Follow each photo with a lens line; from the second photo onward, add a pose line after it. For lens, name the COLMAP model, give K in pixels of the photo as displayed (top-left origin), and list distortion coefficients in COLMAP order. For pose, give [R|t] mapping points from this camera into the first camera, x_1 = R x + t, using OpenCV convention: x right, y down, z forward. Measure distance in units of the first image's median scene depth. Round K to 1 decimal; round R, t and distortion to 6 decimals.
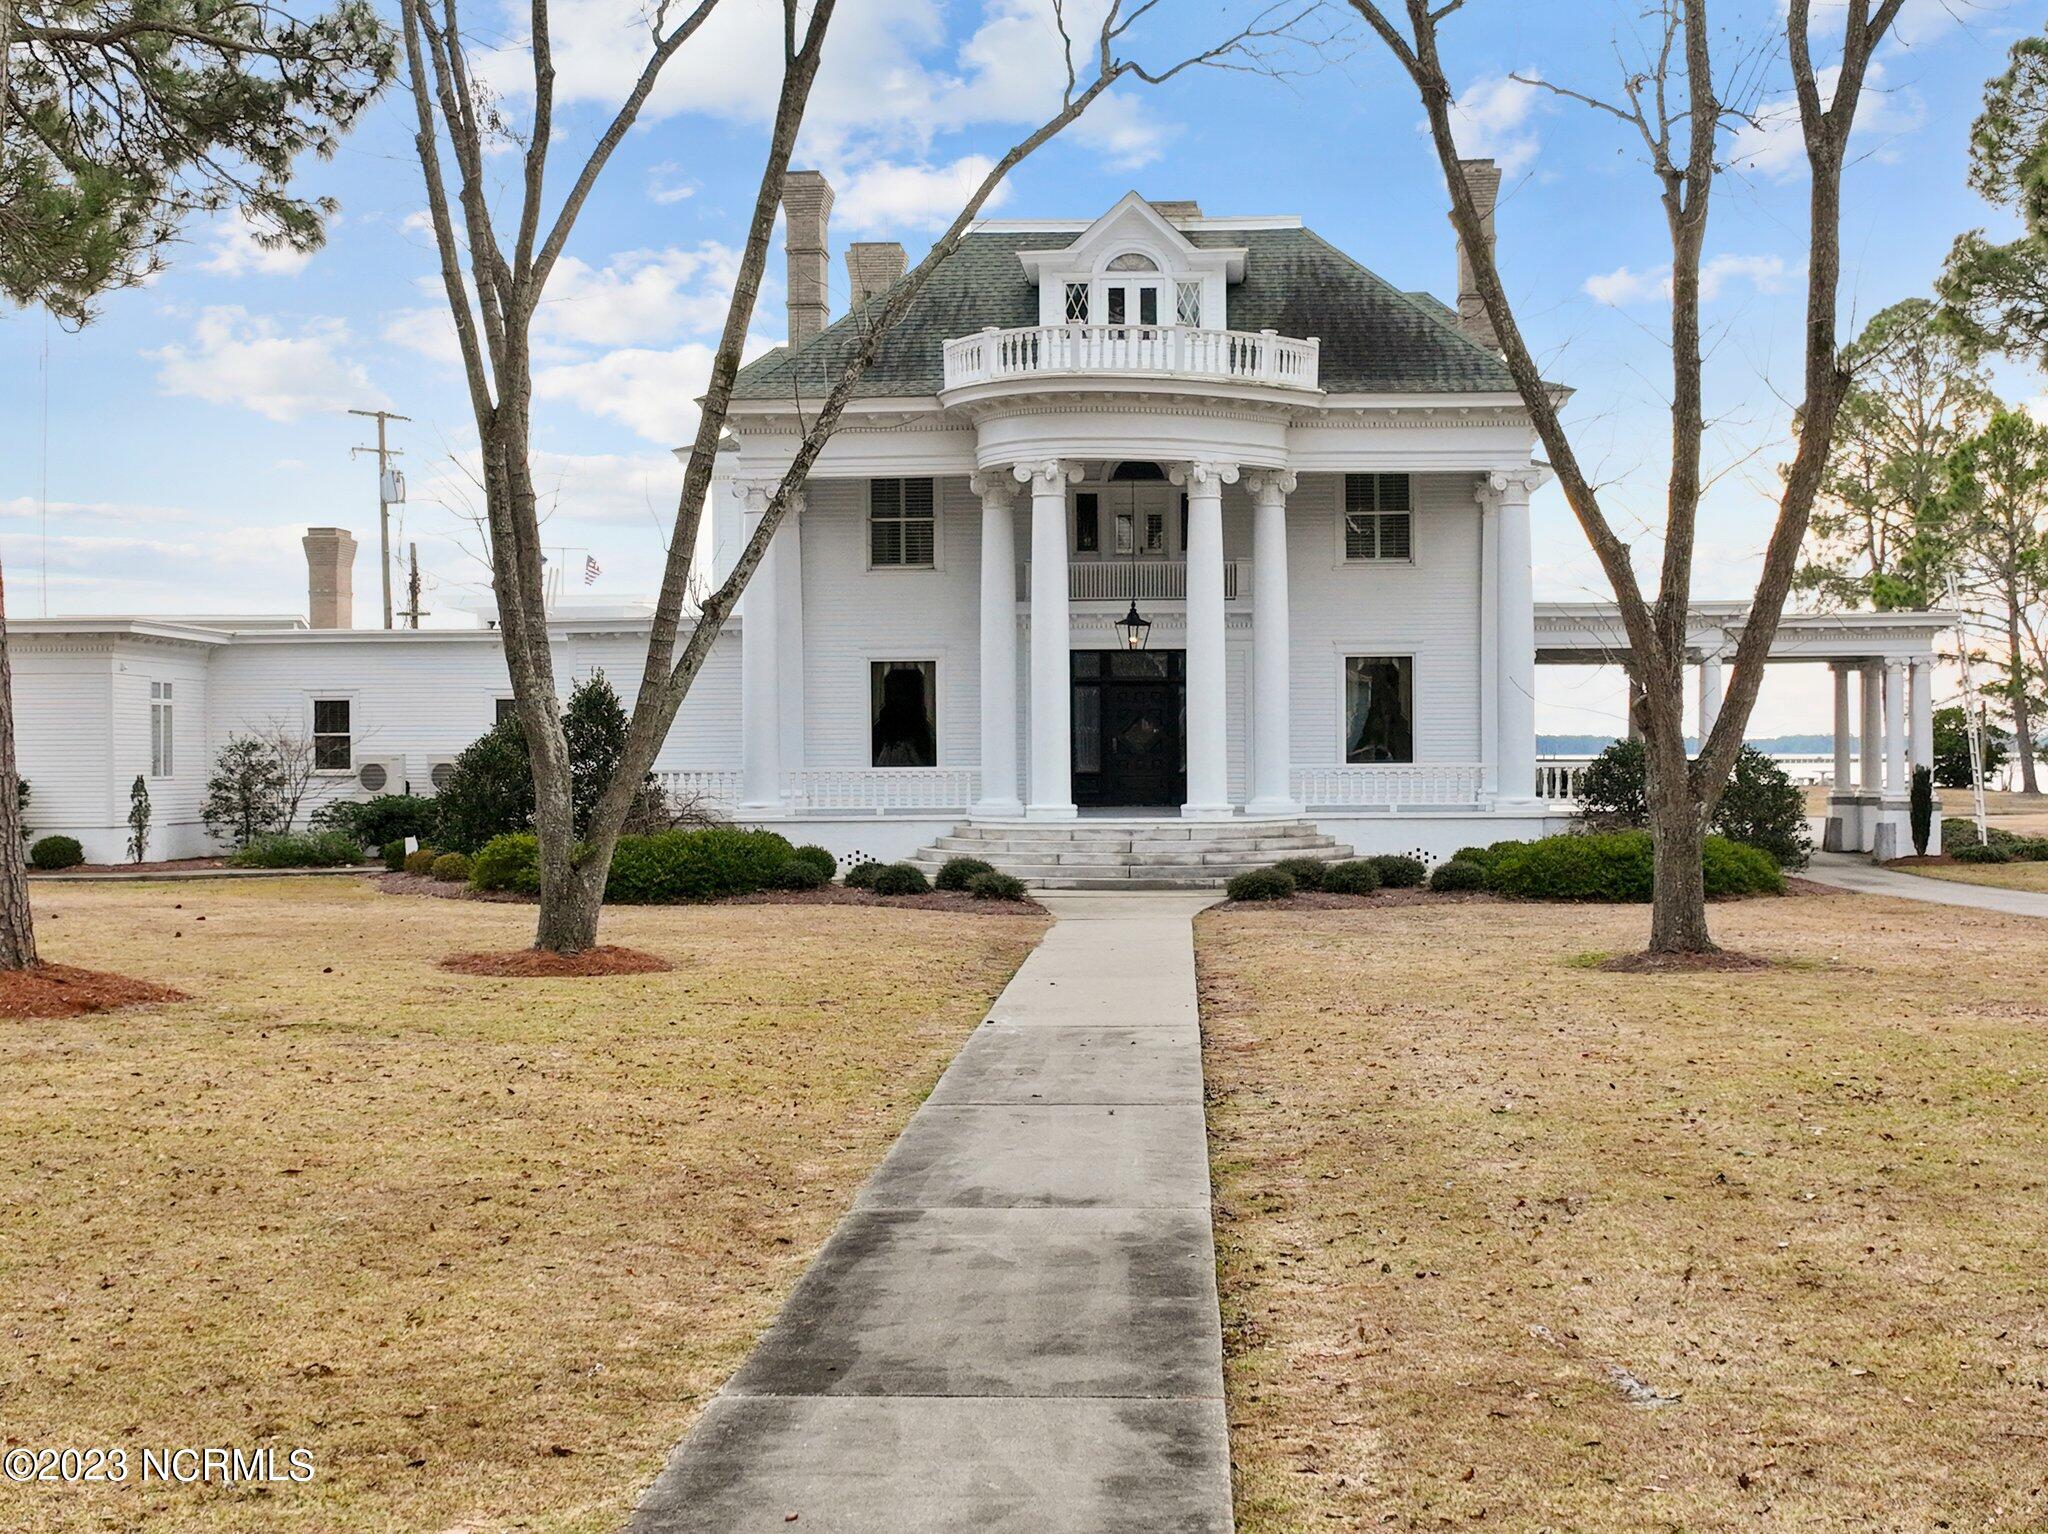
lens RADIAL K [[2860.7, 0, 1014.2], [0, 2860.7, 766.6], [0, 0, 1]] dist [-0.005507, 0.000000]
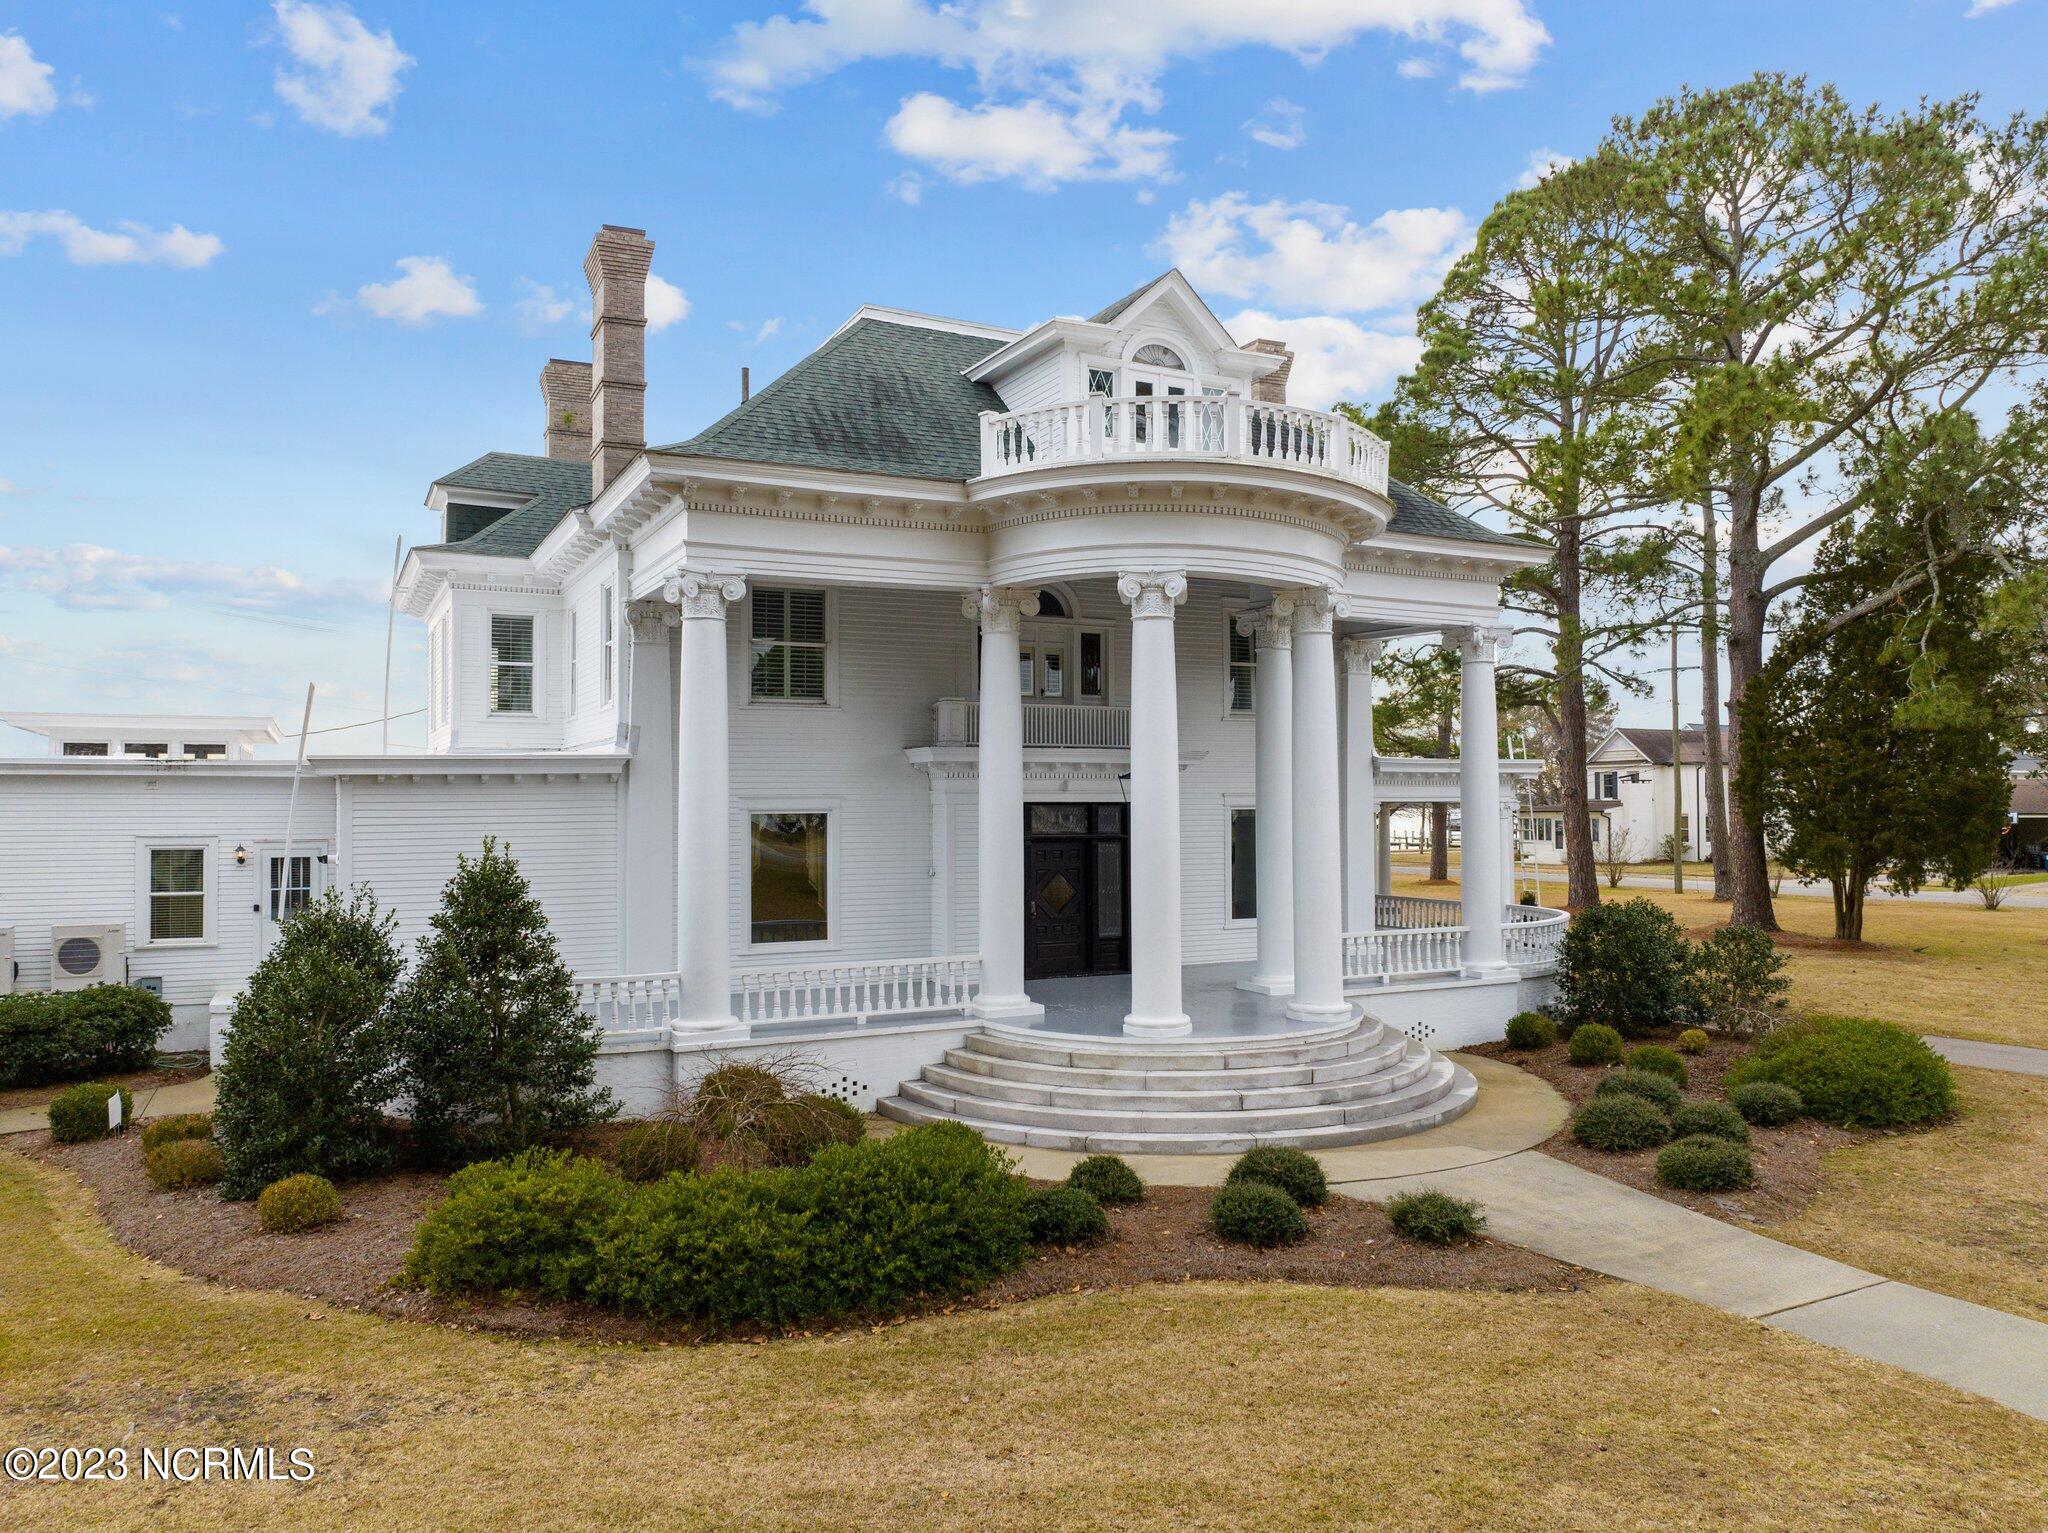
lens RADIAL K [[1440.3, 0, 1040.8], [0, 1440.3, 772.2], [0, 0, 1]] dist [-0.036450, 0.000652]
pose [[0.857001, 0.012560, 0.515162, -0.204539], [0.002442, 0.999593, -0.028432, -0.039513], [-0.515309, 0.025624, 0.856621, 0.645129]]
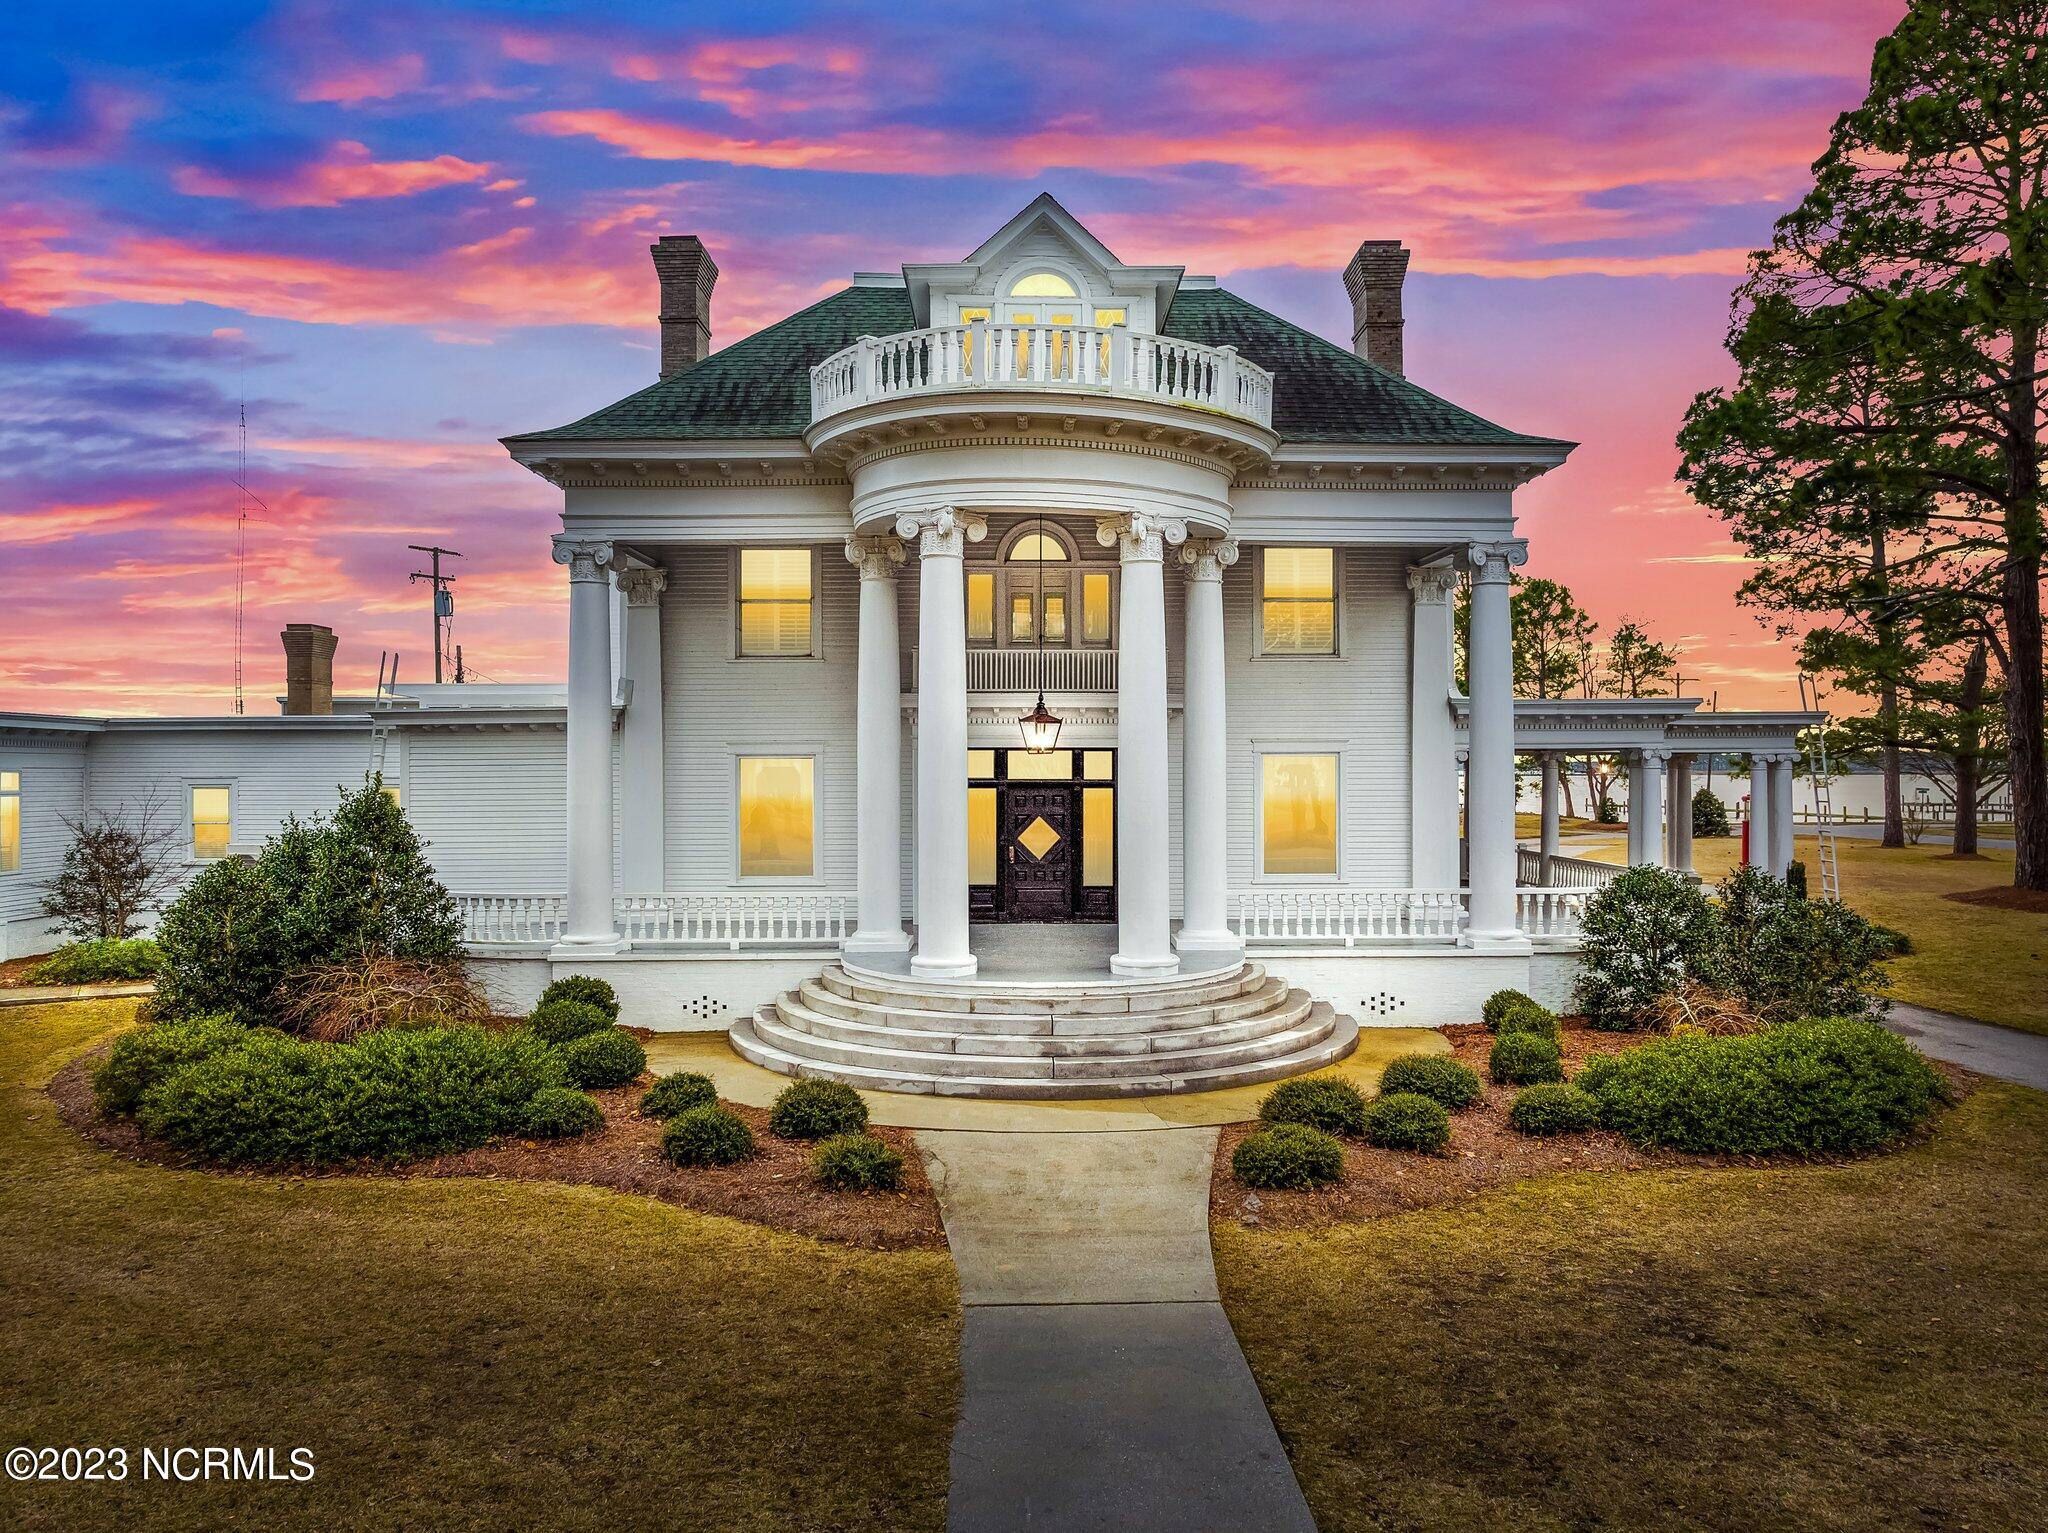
lens RADIAL K [[1444.4, 0, 1037.5], [0, 1444.4, 764.4], [0, 0, 1]] dist [-0.037921, -0.000370]
pose [[0.996253, 0.003489, 0.086419, 0.004152], [-0.002798, 0.999963, -0.008120, -0.033628], [-0.086444, 0.007848, 0.996226, 0.577305]]
